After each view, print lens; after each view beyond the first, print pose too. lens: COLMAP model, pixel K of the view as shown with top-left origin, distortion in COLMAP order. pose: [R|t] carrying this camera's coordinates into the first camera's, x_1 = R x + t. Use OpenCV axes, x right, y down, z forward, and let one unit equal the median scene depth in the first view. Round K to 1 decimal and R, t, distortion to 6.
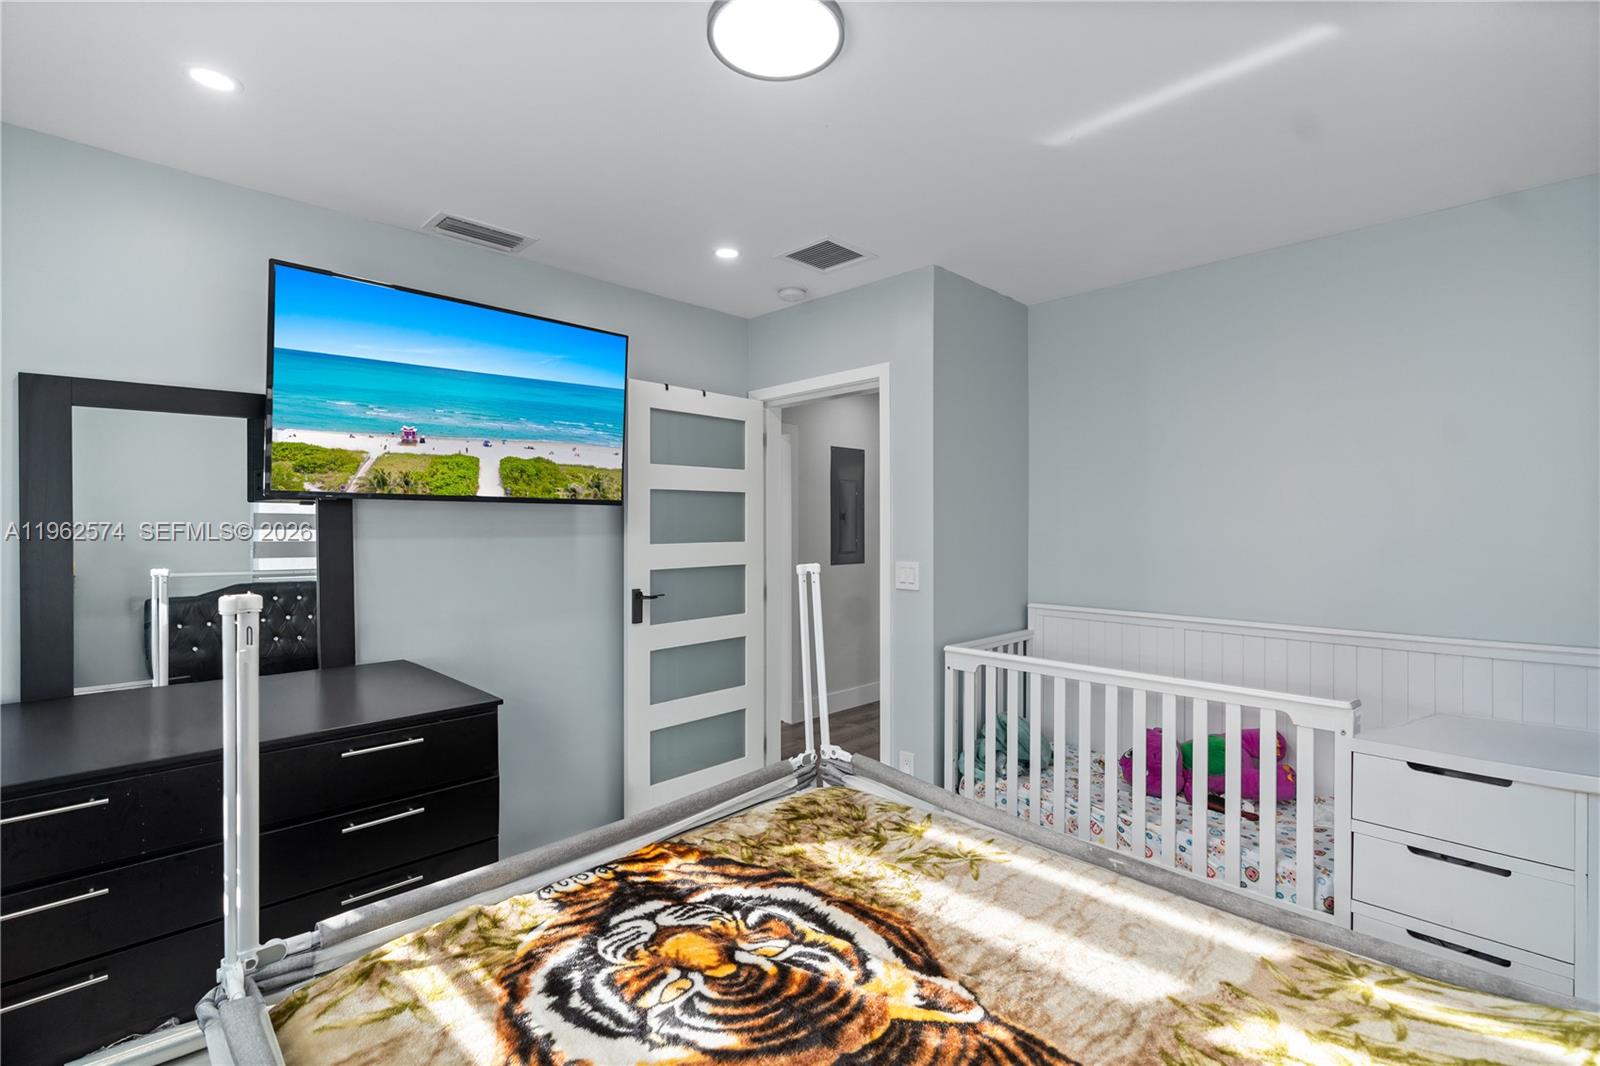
lens RADIAL K [[729.8, 0, 803.8], [0, 729.8, 523.3], [0, 0, 1]] dist [-0.003803, 0.000979]
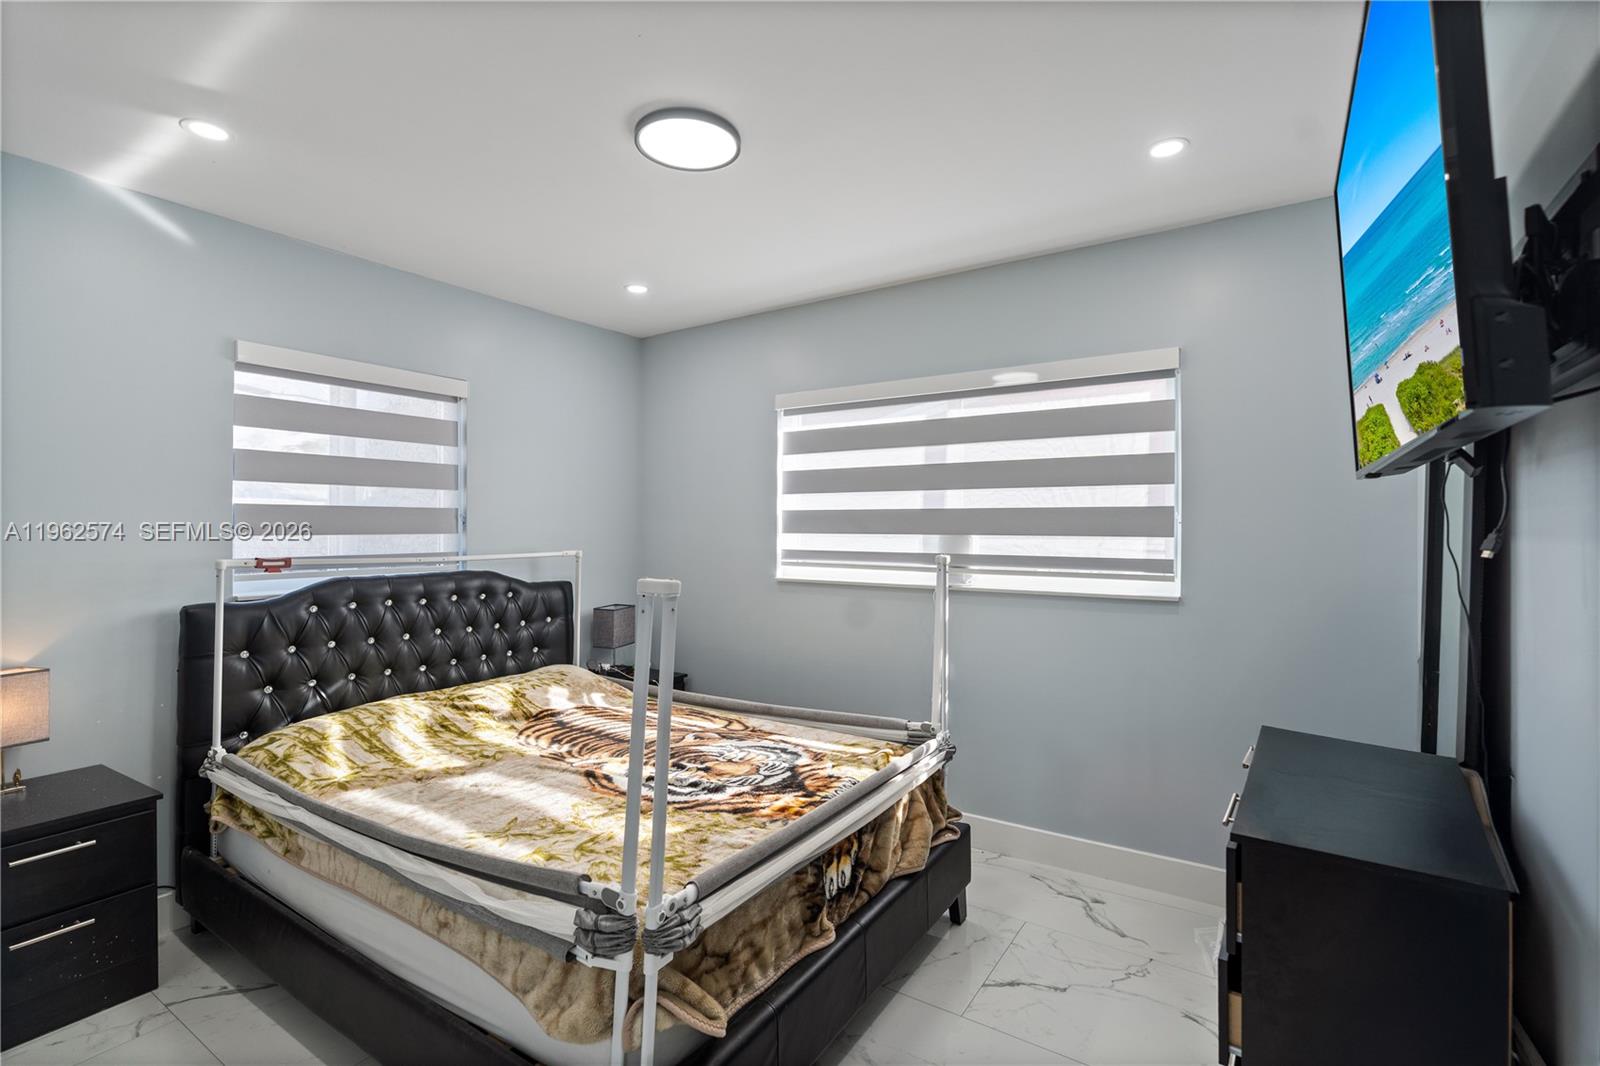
lens RADIAL K [[729.8, 0, 803.8], [0, 729.8, 523.3], [0, 0, 1]] dist [-0.003803, 0.000979]
pose [[-0.981812, -0.000624, -0.189857, 0.004748], [-0.000355, 0.999999, -0.001449, 0.011870], [0.189858, -0.001355, -0.981811, 2.564899]]
